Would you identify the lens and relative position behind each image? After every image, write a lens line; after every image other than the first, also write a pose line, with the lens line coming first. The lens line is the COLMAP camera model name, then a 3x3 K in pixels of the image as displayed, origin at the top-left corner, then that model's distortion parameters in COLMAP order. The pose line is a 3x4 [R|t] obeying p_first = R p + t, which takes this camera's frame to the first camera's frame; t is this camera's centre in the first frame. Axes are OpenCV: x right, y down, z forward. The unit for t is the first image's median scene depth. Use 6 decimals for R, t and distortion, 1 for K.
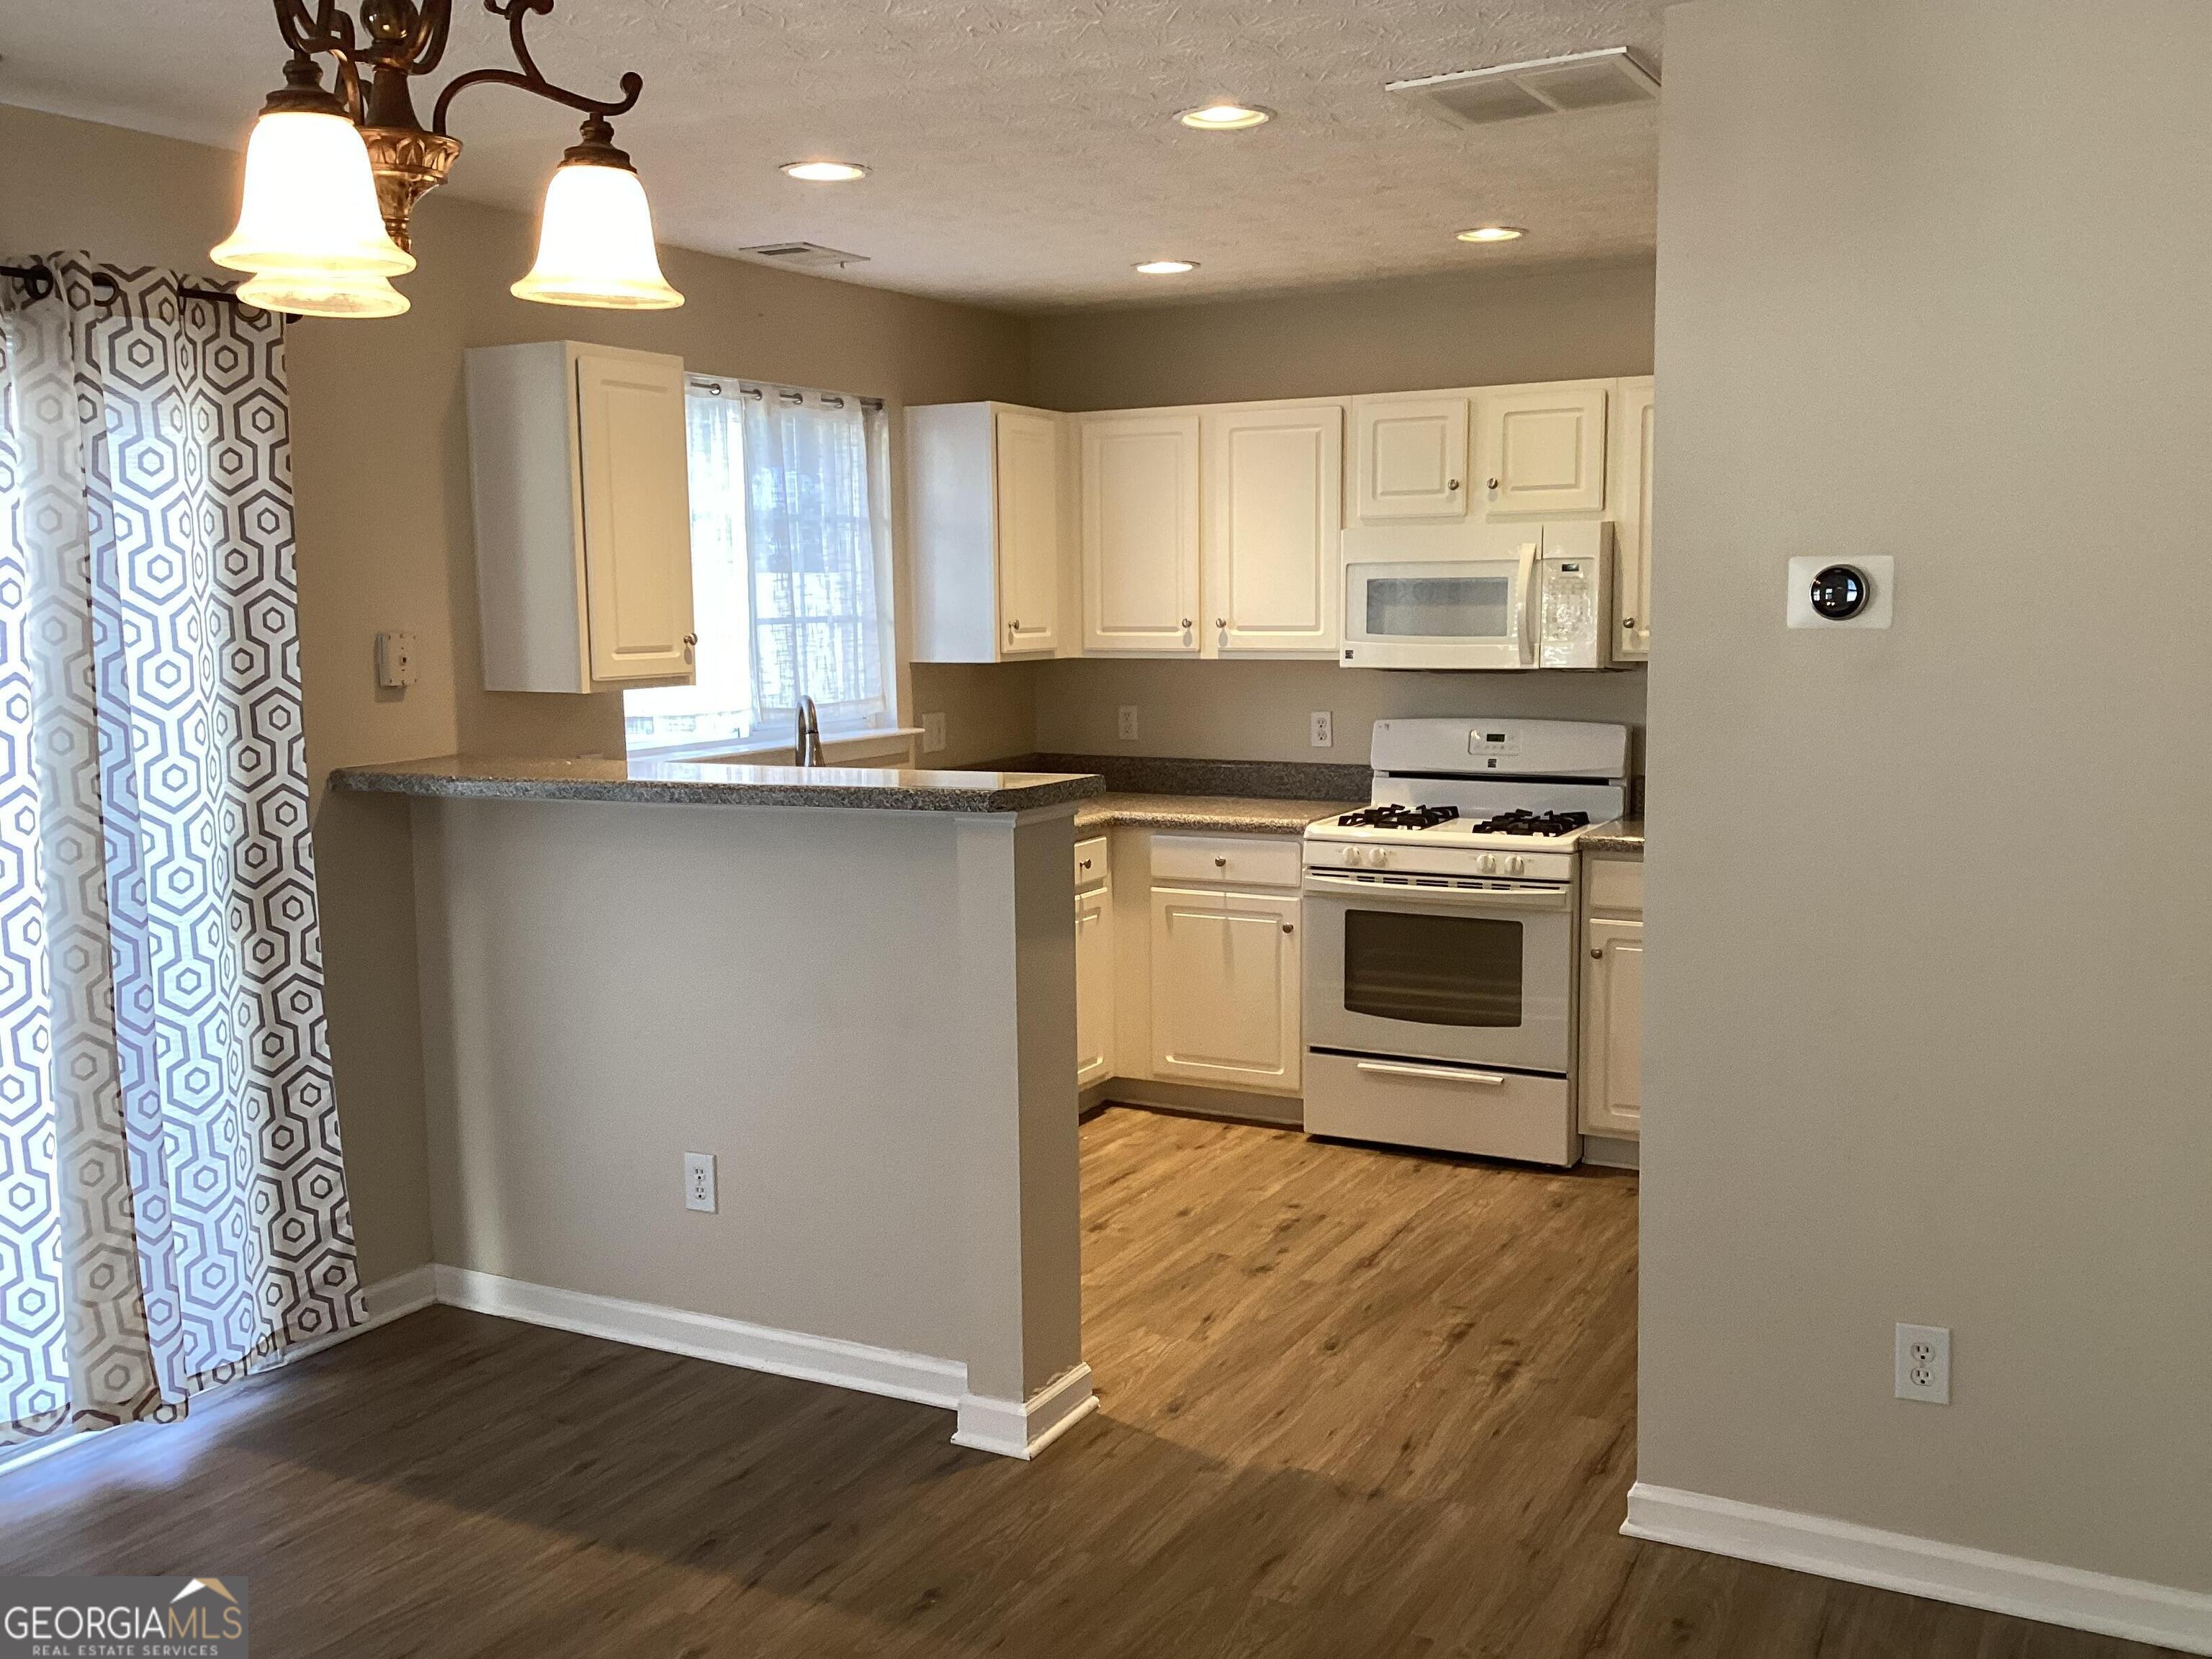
lens RADIAL K [[2005.5, 0, 1112.5], [0, 2005.5, 813.0], [0, 0, 1]] dist [0.013758, 0.000000]
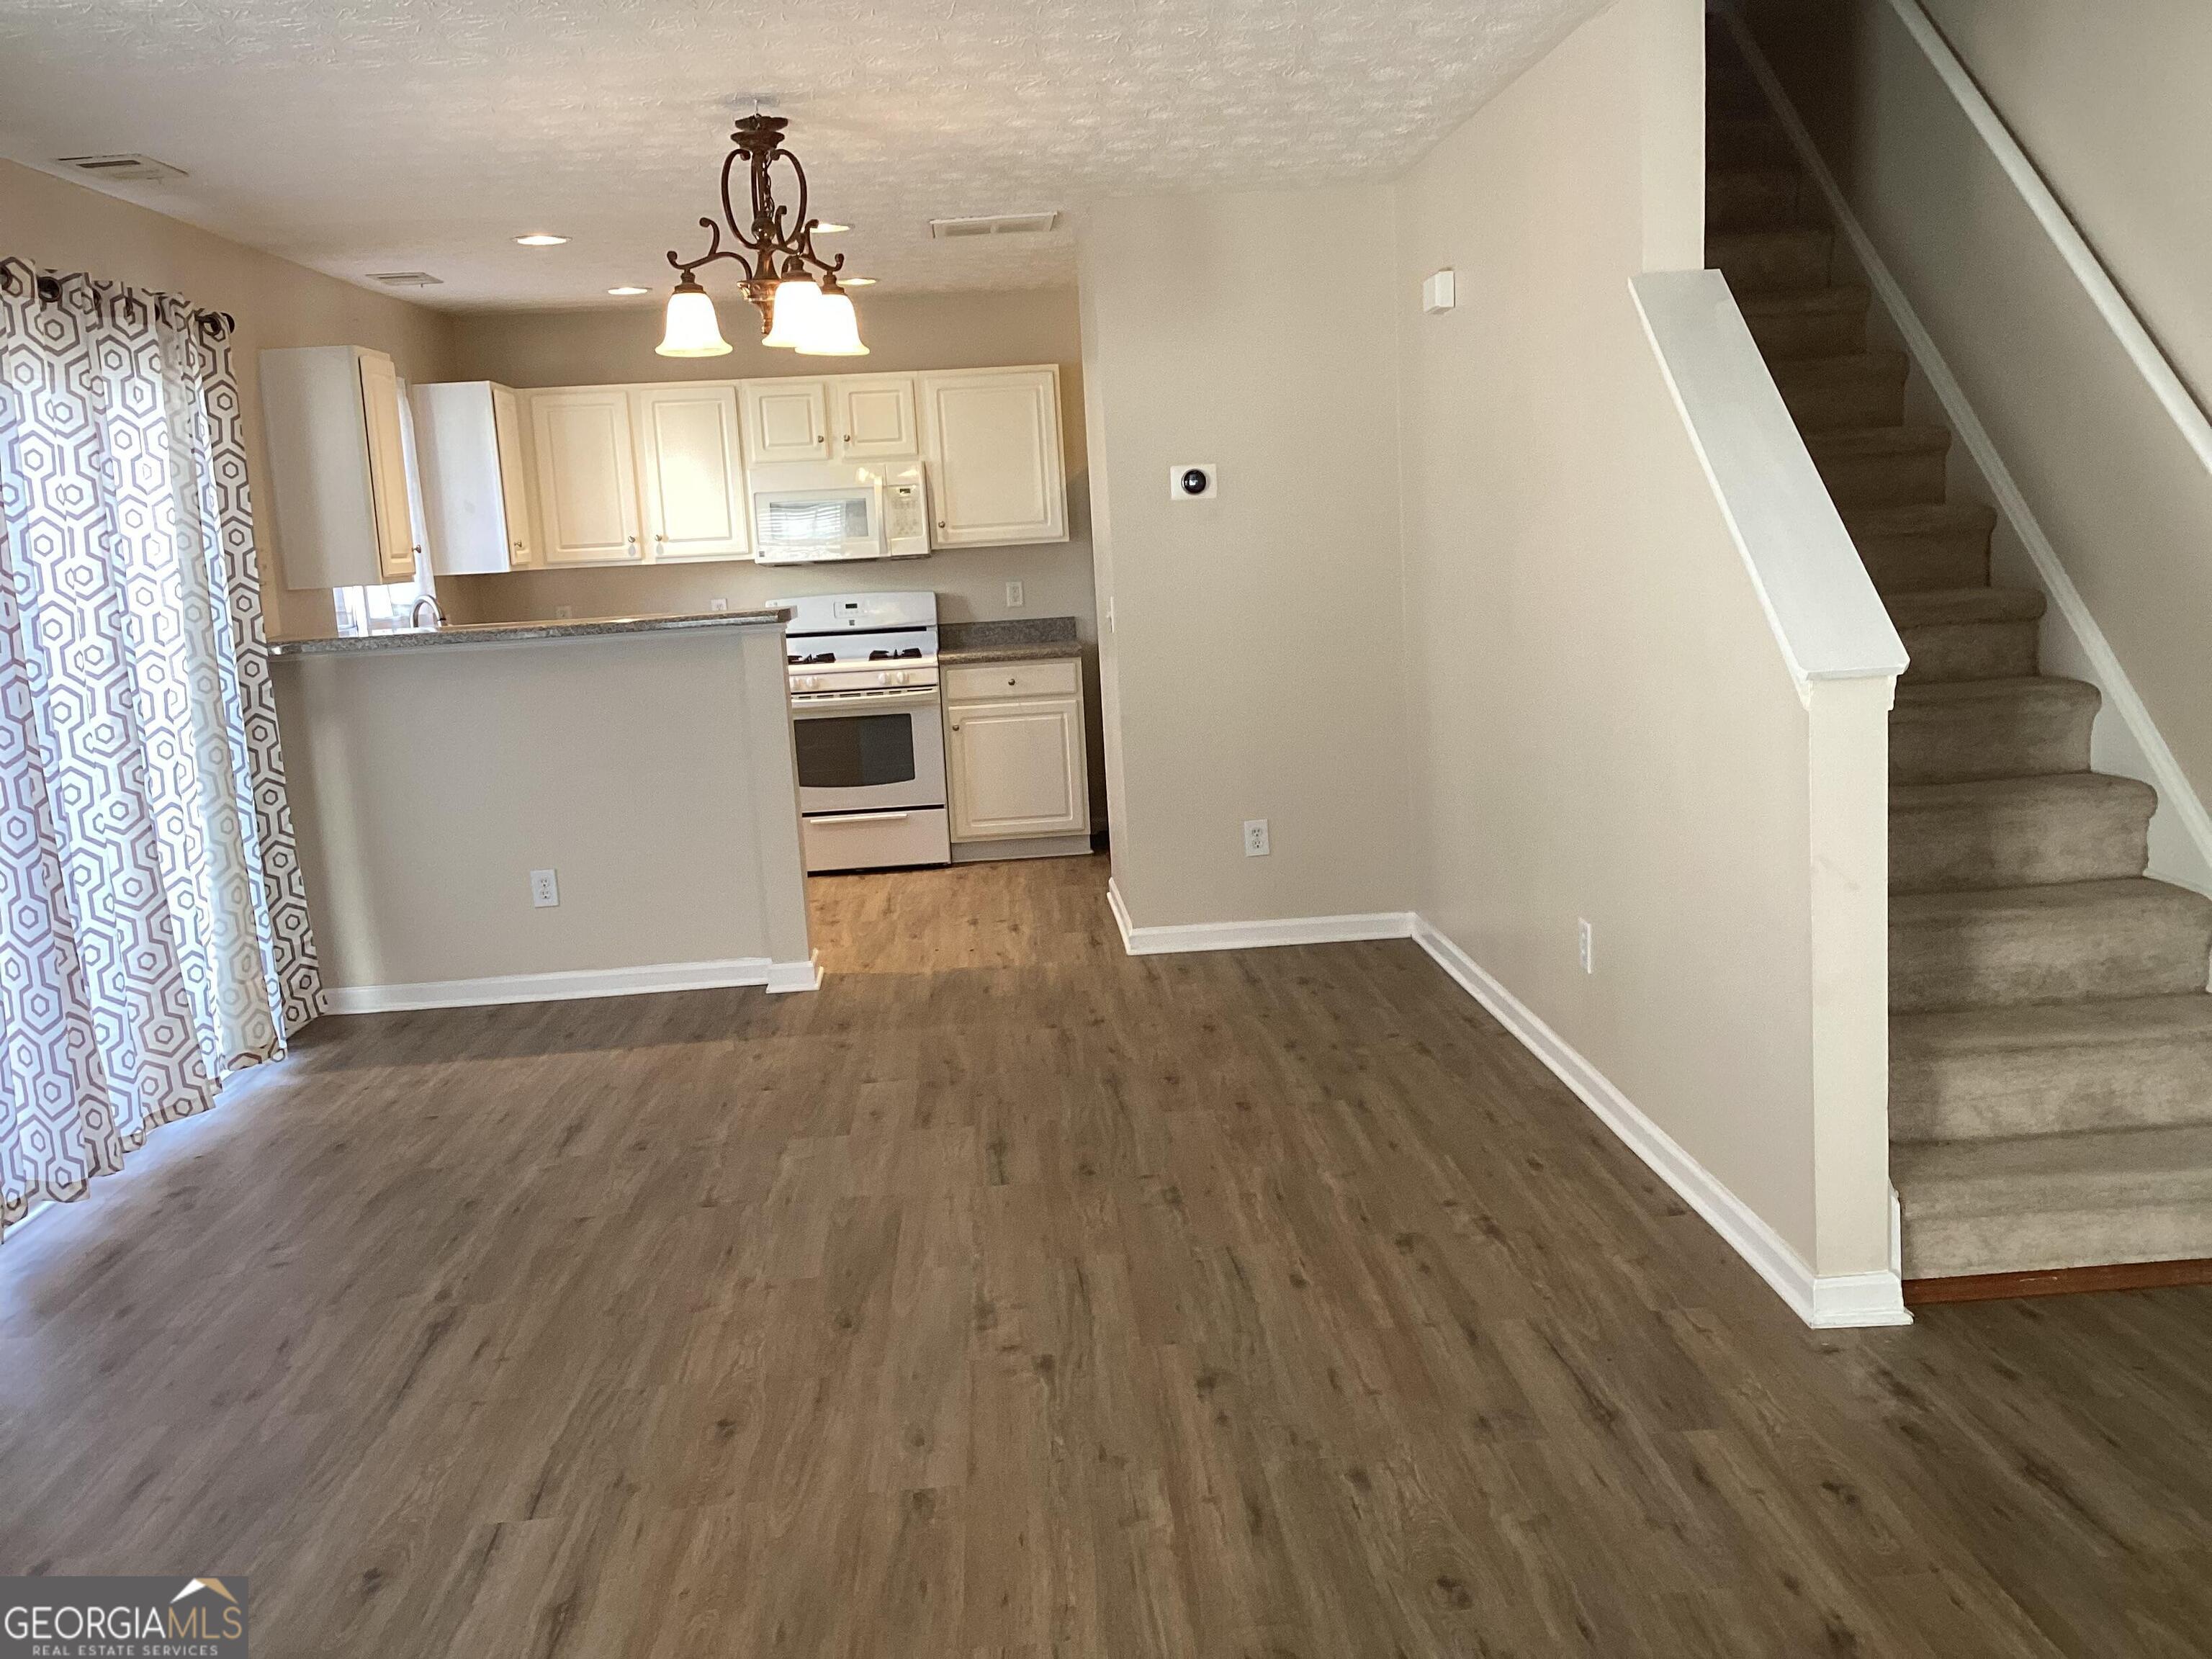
lens RADIAL K [[2005.5, 0, 1126.7], [0, 2005.5, 811.6], [0, 0, 1]] dist [0.013758, 0.000000]
pose [[0.844538, -0.110715, 0.523925, -0.480518], [0.102804, 0.993716, 0.044277, 0.077106], [-0.525534, 0.016468, 0.850613, -0.434286]]
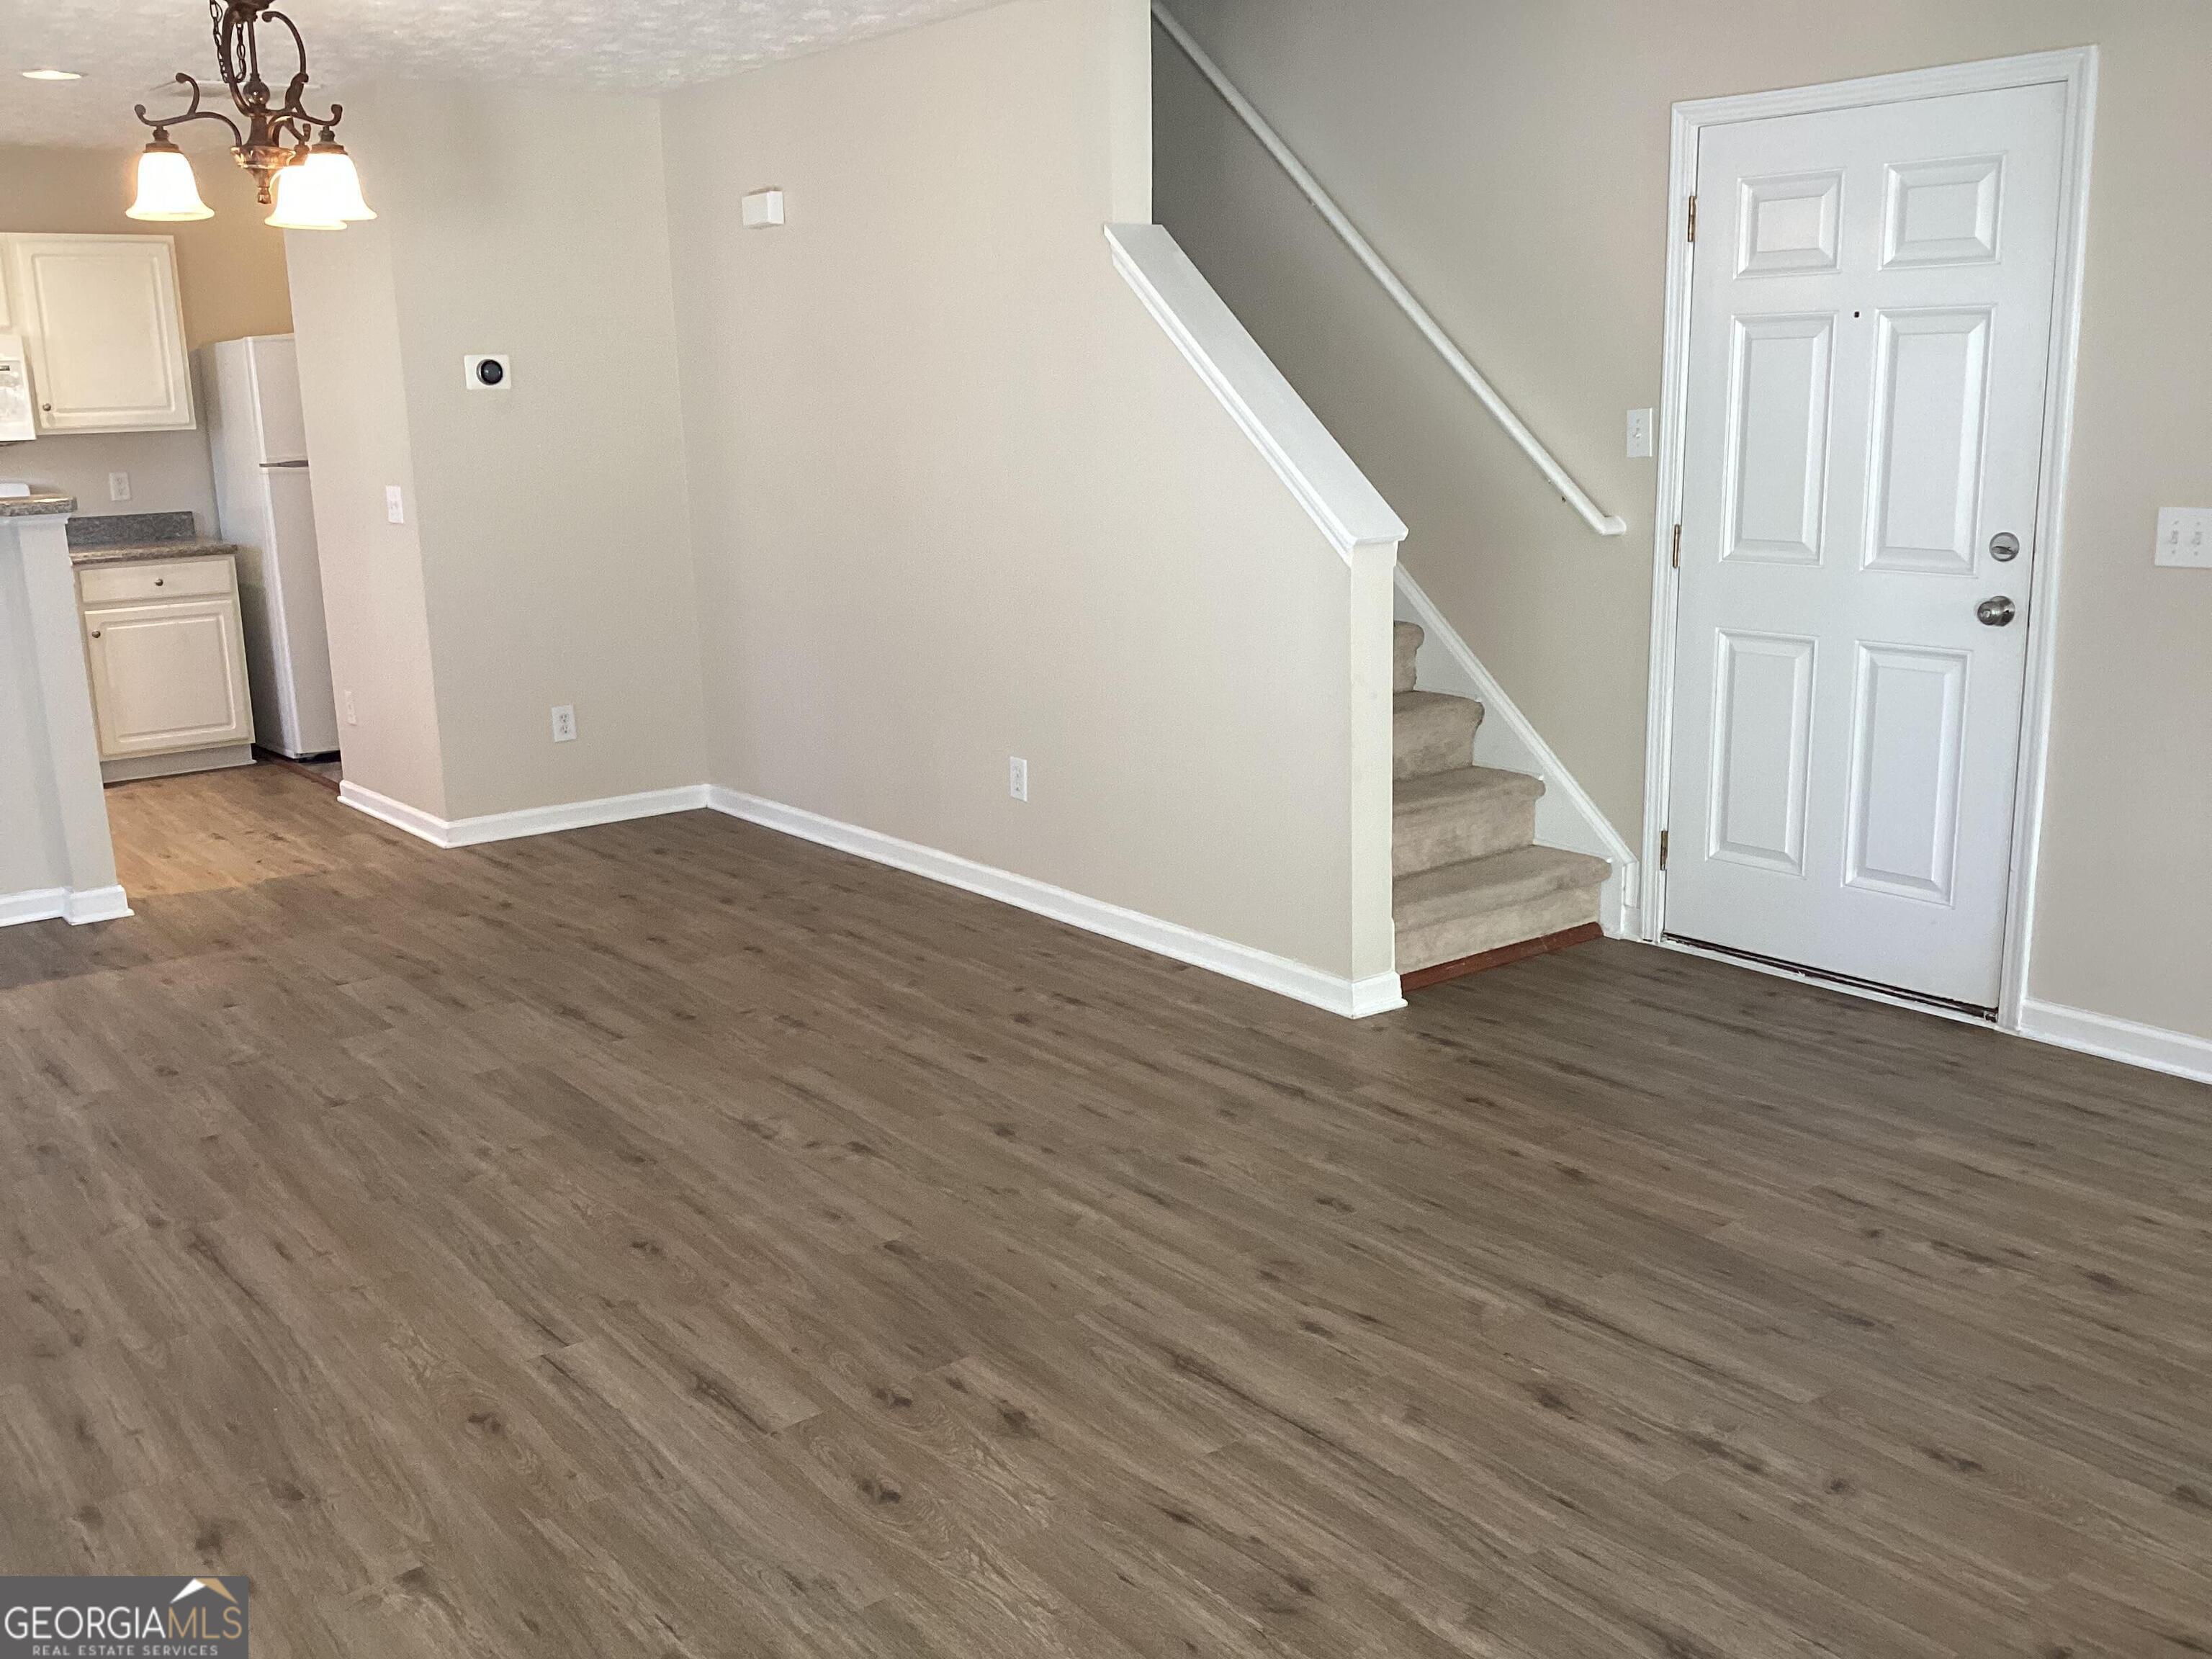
lens RADIAL K [[2005.5, 0, 1142.9], [0, 2005.5, 797.5], [0, 0, 1]] dist [0.013758, 0.000000]
pose [[0.379683, -0.187382, 0.905941, -0.794182], [0.118147, 0.981075, 0.153407, 0.049803], [-0.917541, 0.048788, 0.394636, -0.267227]]
